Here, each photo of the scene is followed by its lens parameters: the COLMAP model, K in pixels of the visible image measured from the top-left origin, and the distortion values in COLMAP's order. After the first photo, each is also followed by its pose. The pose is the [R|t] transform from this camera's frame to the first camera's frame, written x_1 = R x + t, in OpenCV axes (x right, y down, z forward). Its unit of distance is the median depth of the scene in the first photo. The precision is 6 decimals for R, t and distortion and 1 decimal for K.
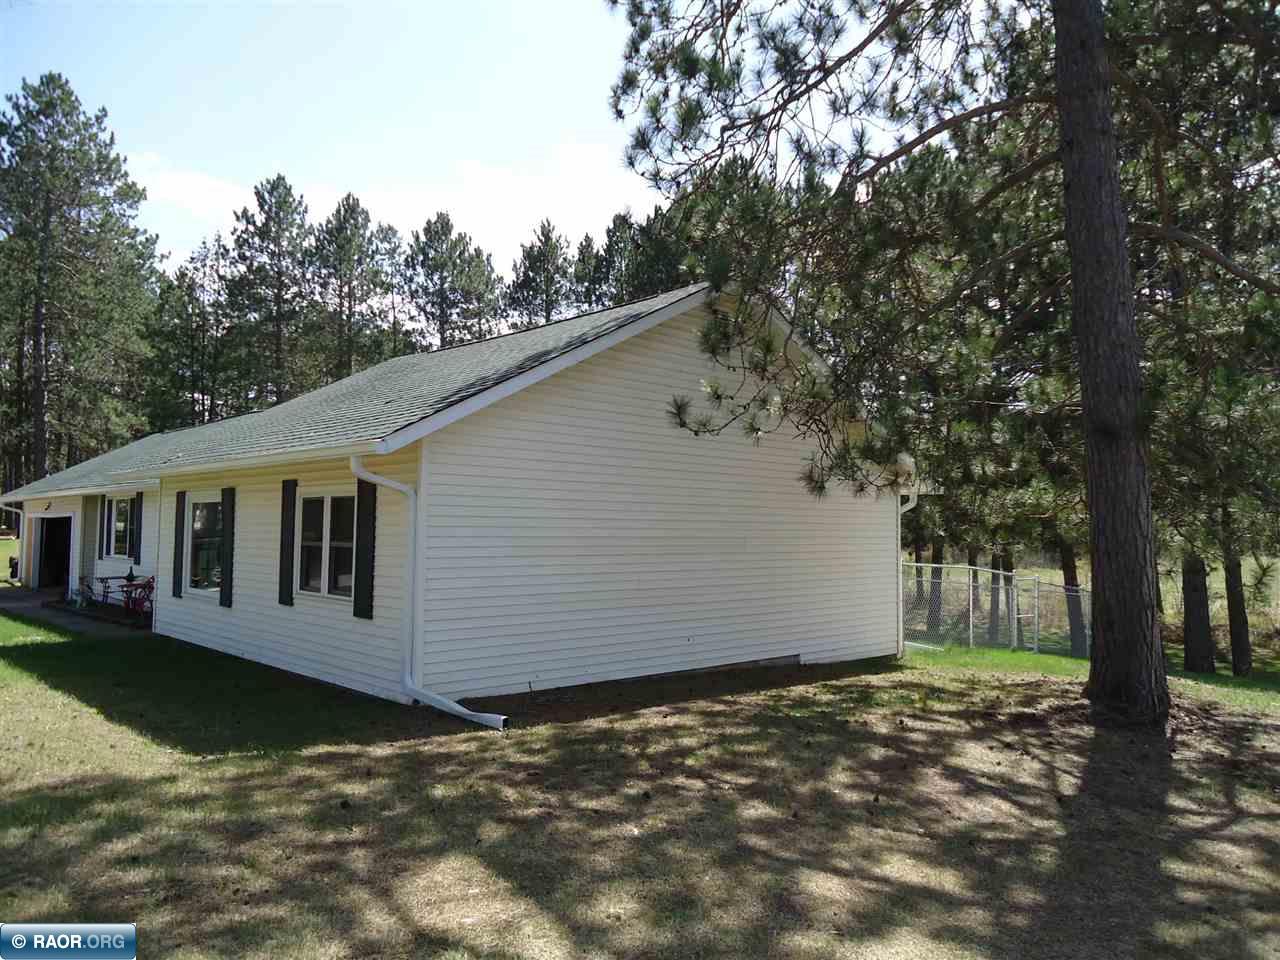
lens RADIAL K [[920.8, 0, 640.0], [0, 920.8, 480.0], [0, 0, 1]] dist [-0.003819, -0.016133]
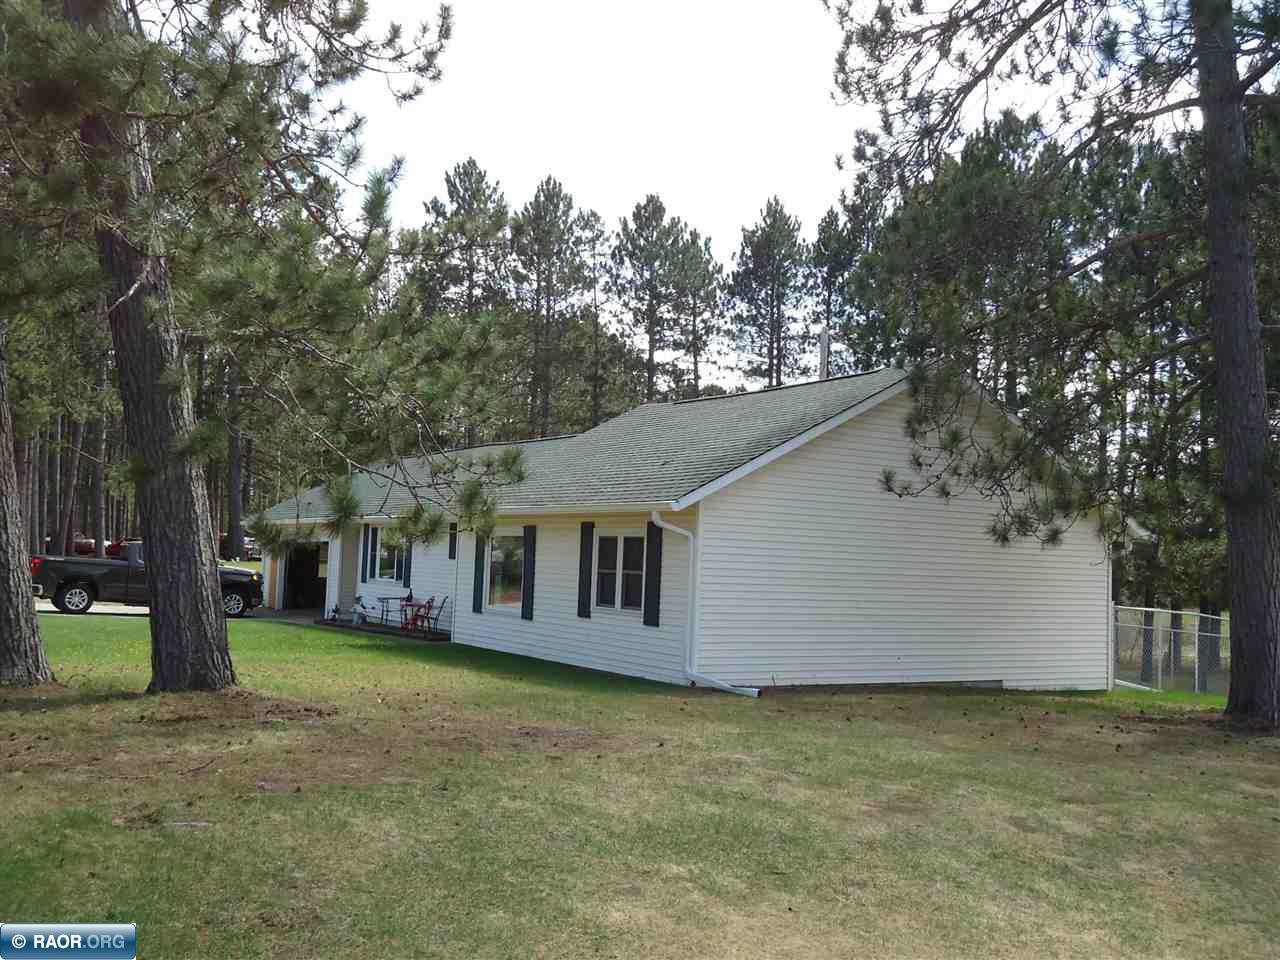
lens RADIAL K [[1278.6, 0, 602.7], [0, 1278.6, 481.3], [0, 0, 1]] dist [-0.196639, -0.005882]
pose [[0.973461, 0.017575, -0.228179, 0.009701], [-0.022173, 0.999599, -0.017600, -0.005024], [0.227778, 0.022192, 0.973460, -0.141981]]
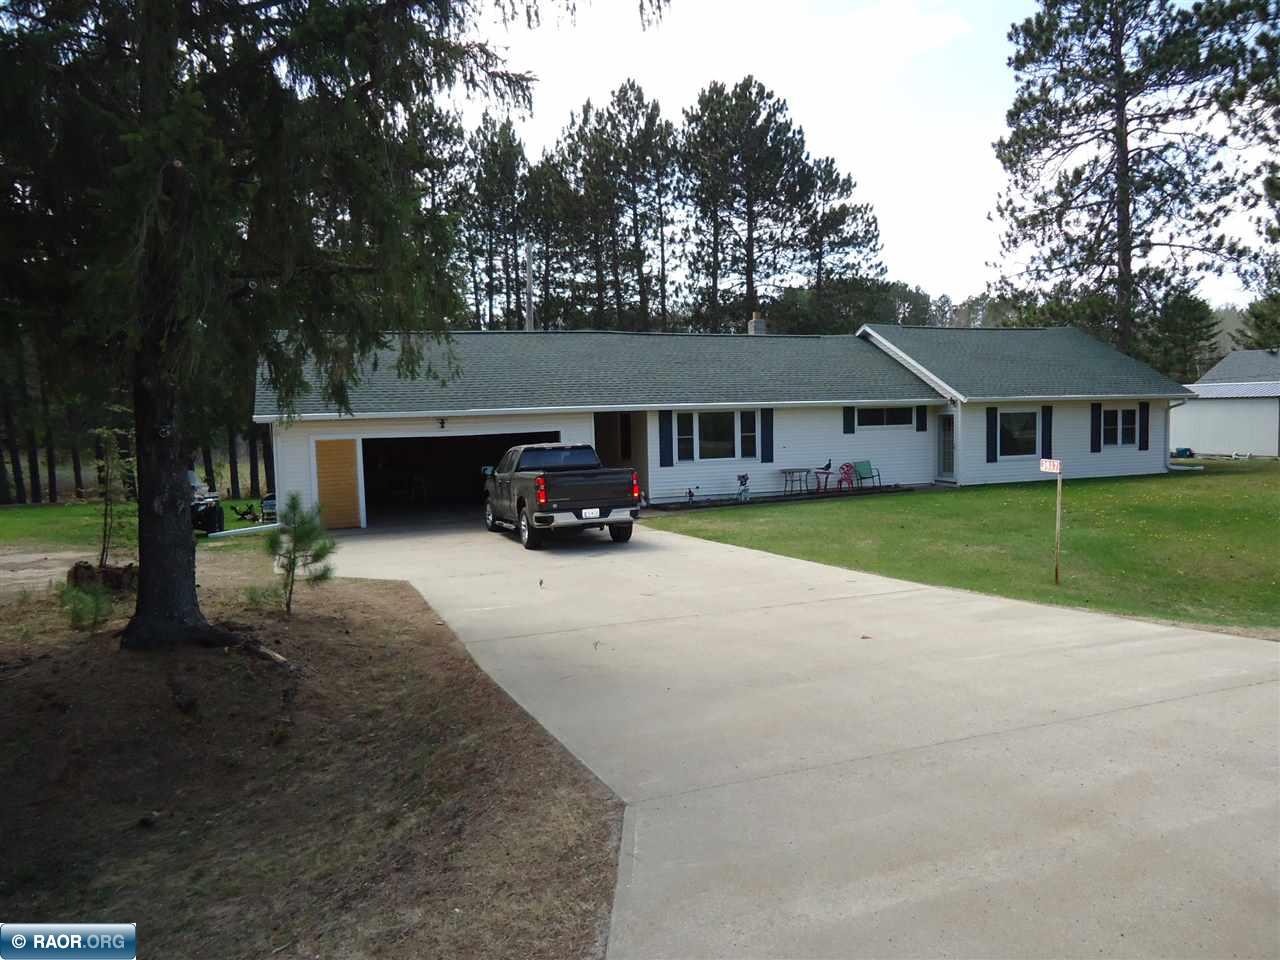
lens RADIAL K [[920.8, 0, 640.0], [0, 920.8, 480.0], [0, 0, 1]] dist [-0.003819, -0.016133]
pose [[0.388280, -0.078420, 0.918199, -0.593721], [-0.016099, 0.995643, 0.091842, -0.000027], [-0.921401, -0.050442, 0.385326, 0.219377]]
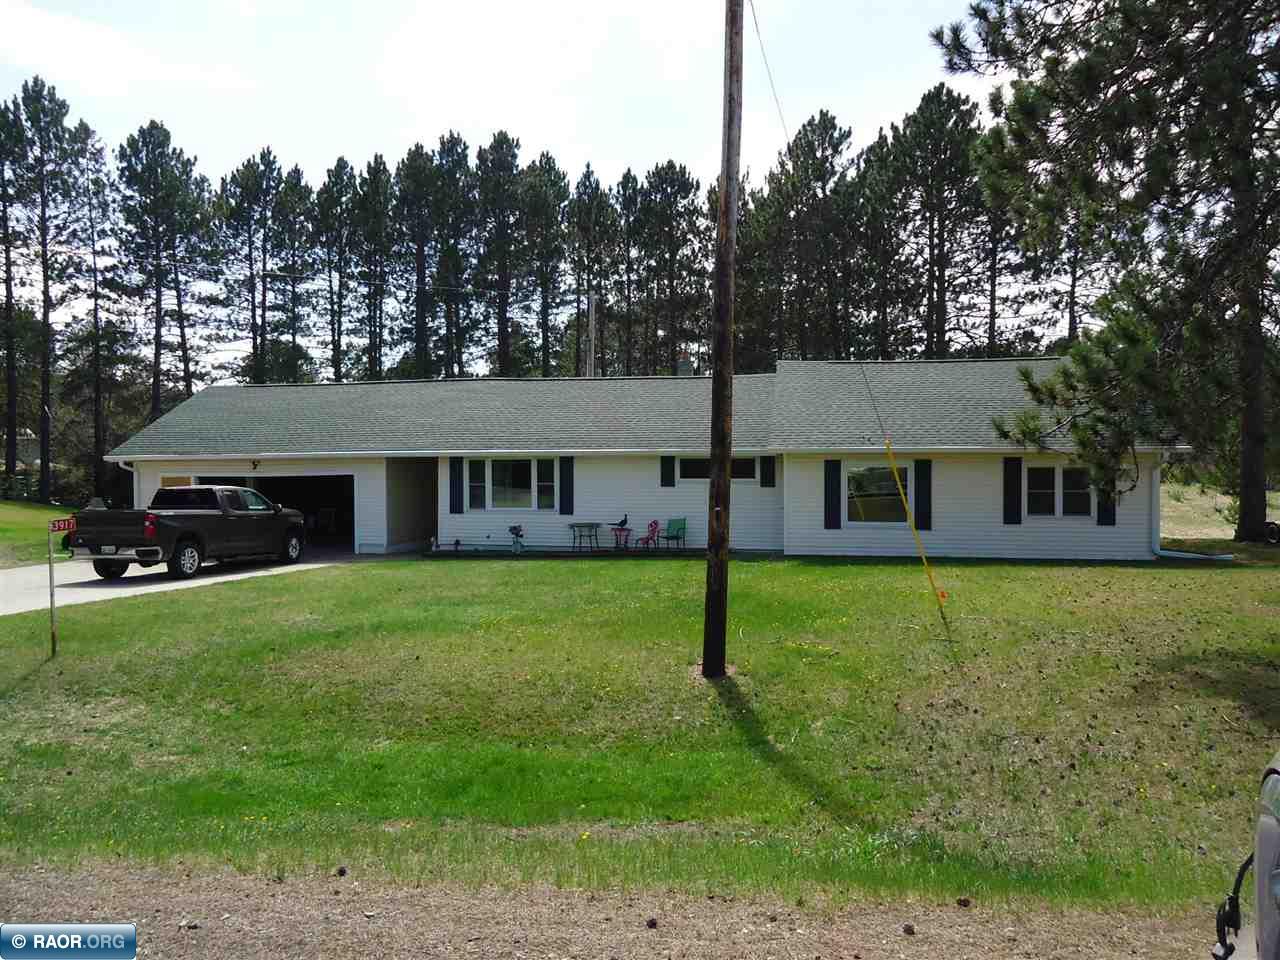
lens RADIAL K [[920.8, 0, 640.0], [0, 920.8, 480.0], [0, 0, 1]] dist [-0.003819, -0.016133]
pose [[0.797372, -0.022863, 0.603055, -0.393433], [-0.019534, 0.997781, 0.063655, -0.010670], [-0.603172, -0.062537, 0.795155, -0.004116]]
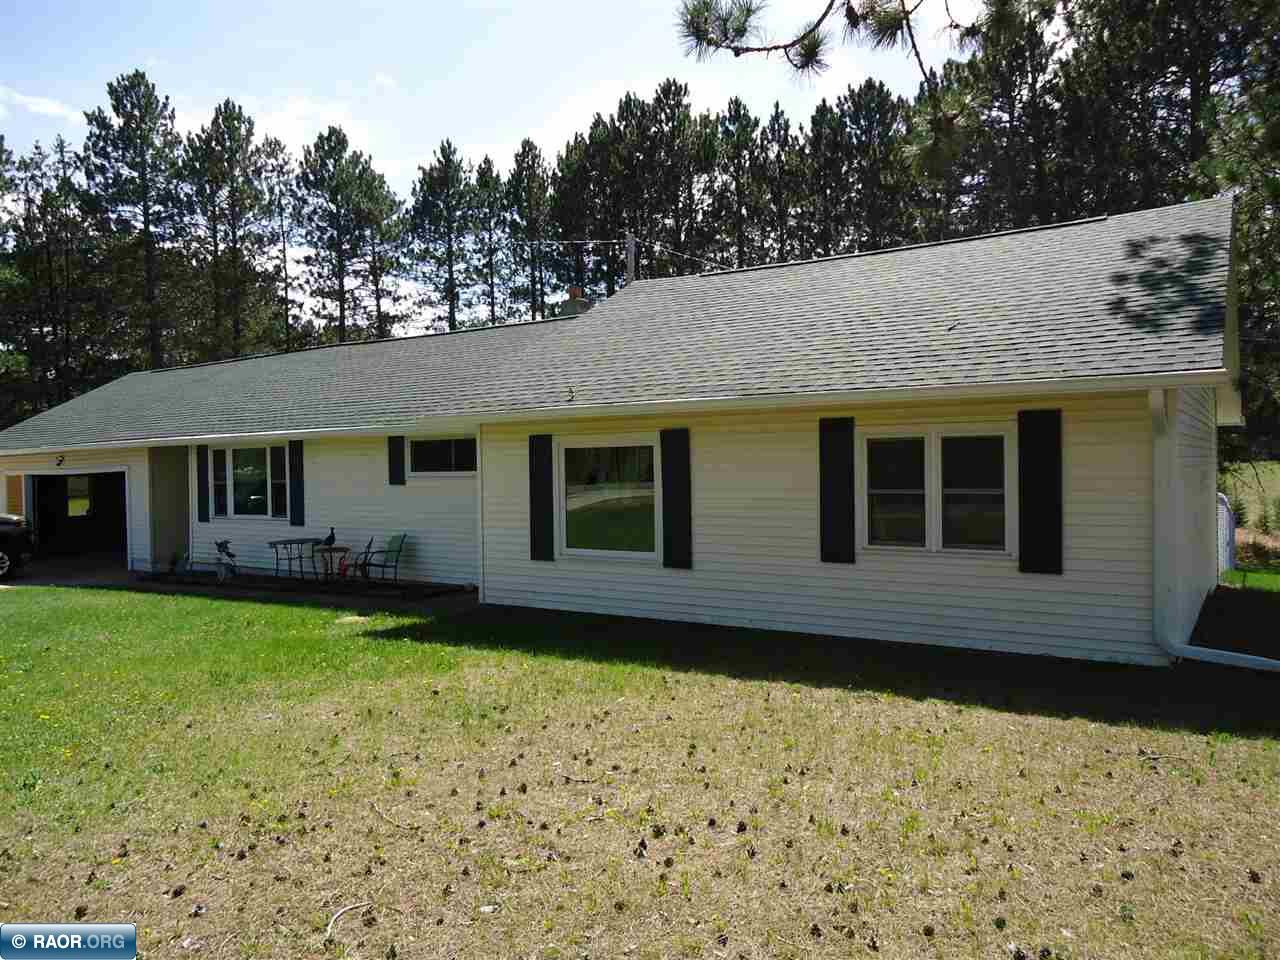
lens RADIAL K [[920.8, 0, 640.0], [0, 920.8, 480.0], [0, 0, 1]] dist [-0.003819, -0.016133]
pose [[0.973805, -0.028068, 0.225645, -0.141536], [0.013665, 0.997782, 0.065144, -0.000186], [-0.226973, -0.060355, 0.972029, 0.038422]]
